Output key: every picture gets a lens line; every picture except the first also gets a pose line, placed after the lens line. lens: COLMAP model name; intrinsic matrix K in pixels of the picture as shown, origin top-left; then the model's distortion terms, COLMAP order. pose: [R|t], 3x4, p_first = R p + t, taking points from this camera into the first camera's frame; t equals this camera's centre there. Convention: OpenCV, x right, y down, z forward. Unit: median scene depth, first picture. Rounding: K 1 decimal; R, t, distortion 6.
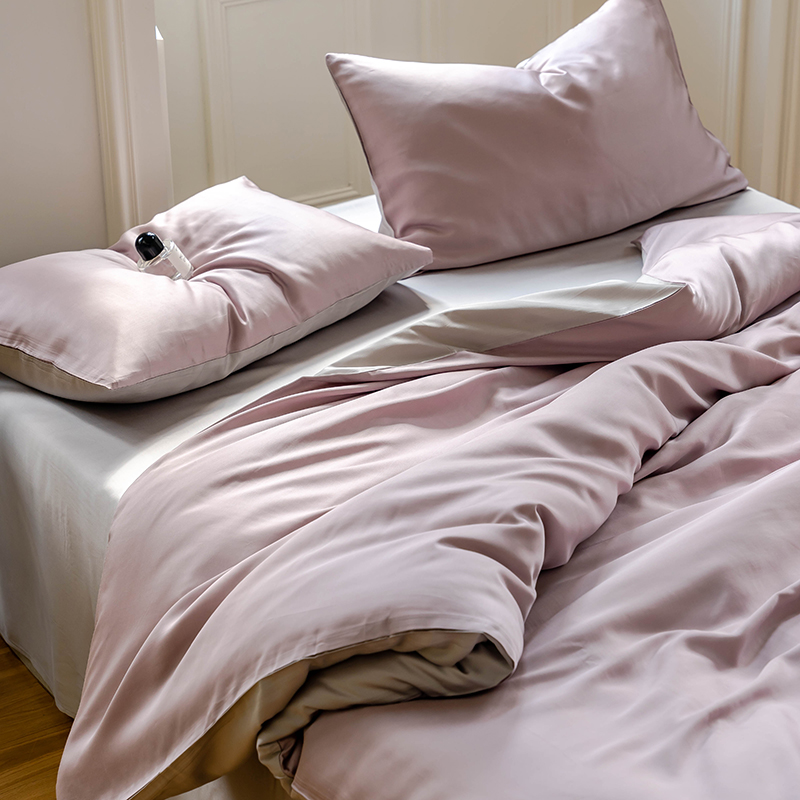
lens RADIAL K [[2109.7, 0, 400.0], [0, 2109.7, 400.0], [0, 0, 1]] dist [0.017121, 1.266198]
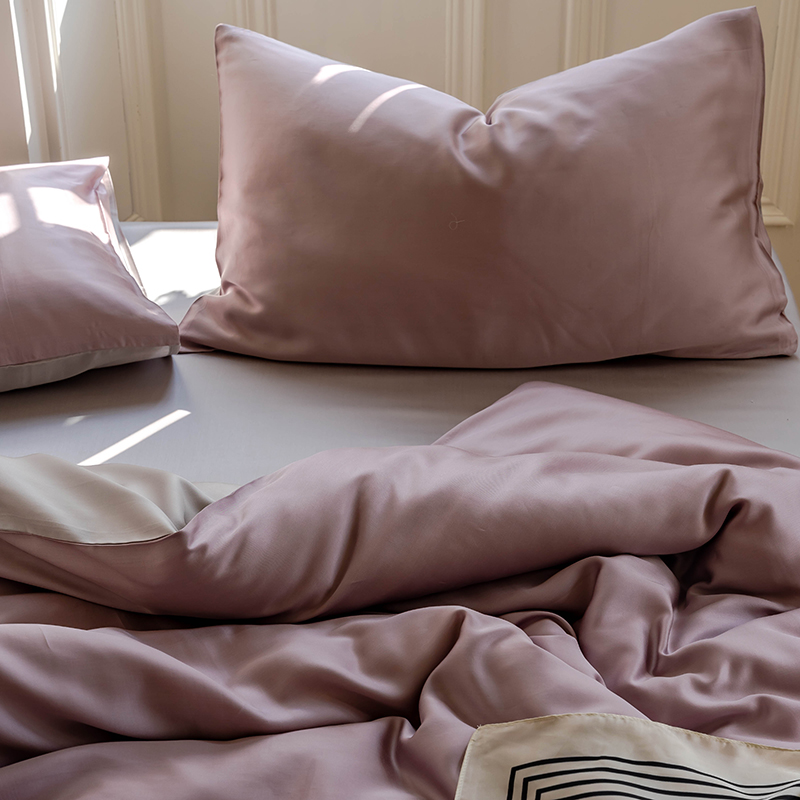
lens RADIAL K [[1853.9, 0, 400.0], [0, 1853.9, 400.0], [0, 0, 1]] dist [0.041036, 0.179404]
pose [[0.845916, 0.294324, -0.444747, 0.391126], [-0.248798, 0.955407, 0.159050, -0.179800], [0.471727, -0.023890, 0.881421, 0.525898]]
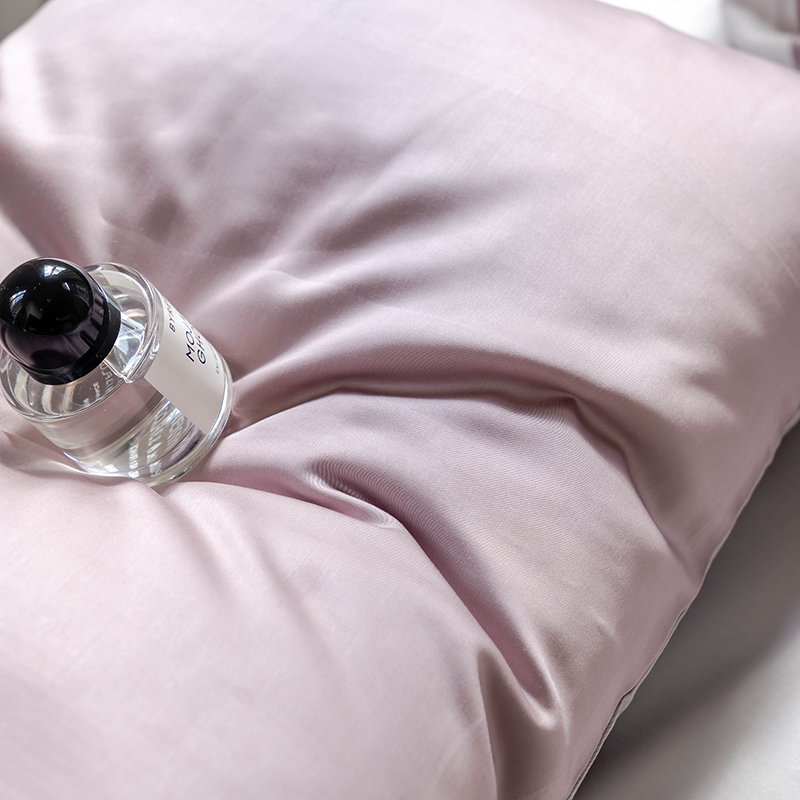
lens RADIAL K [[2313.5, 0, 400.0], [0, 2313.5, 400.0], [0, 0, 1]] dist [0.165986, -0.507125]
pose [[0.987012, -0.095834, 0.128929, -0.116599], [0.052809, 0.951526, 0.303001, -0.143625], [-0.151717, -0.292257, 0.944229, 0.765491]]
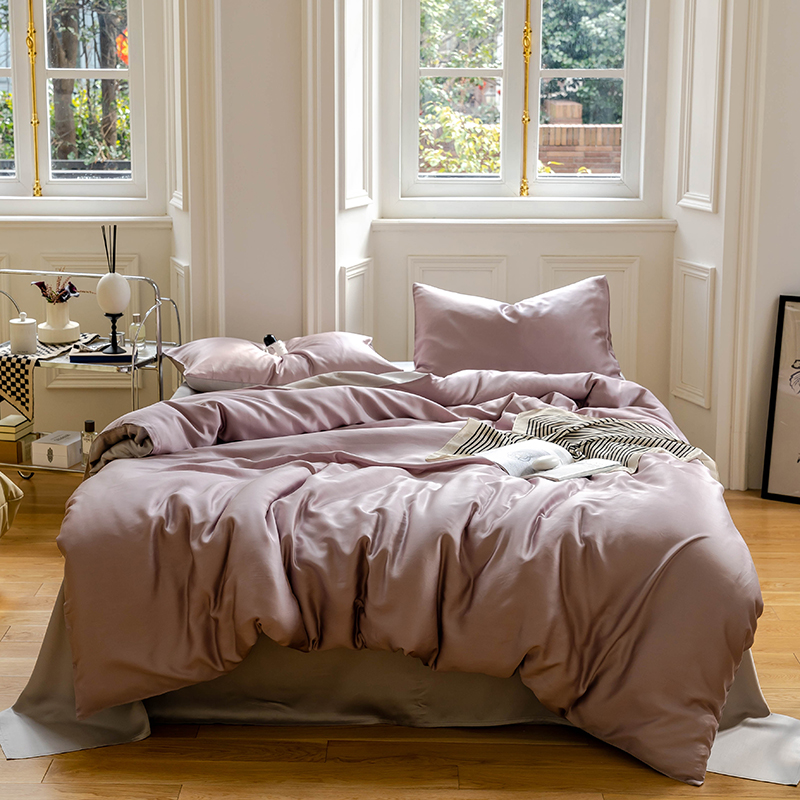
lens RADIAL K [[1520.9, 0, 400.0], [0, 1520.9, 400.0], [0, 0, 1]] dist [0.012437, 0.003926]
pose [[0.843733, 0.148347, -0.515857, 0.832196], [-0.252363, 0.957840, -0.137314, 0.171591], [0.473738, 0.246040, 0.845598, -0.254065]]
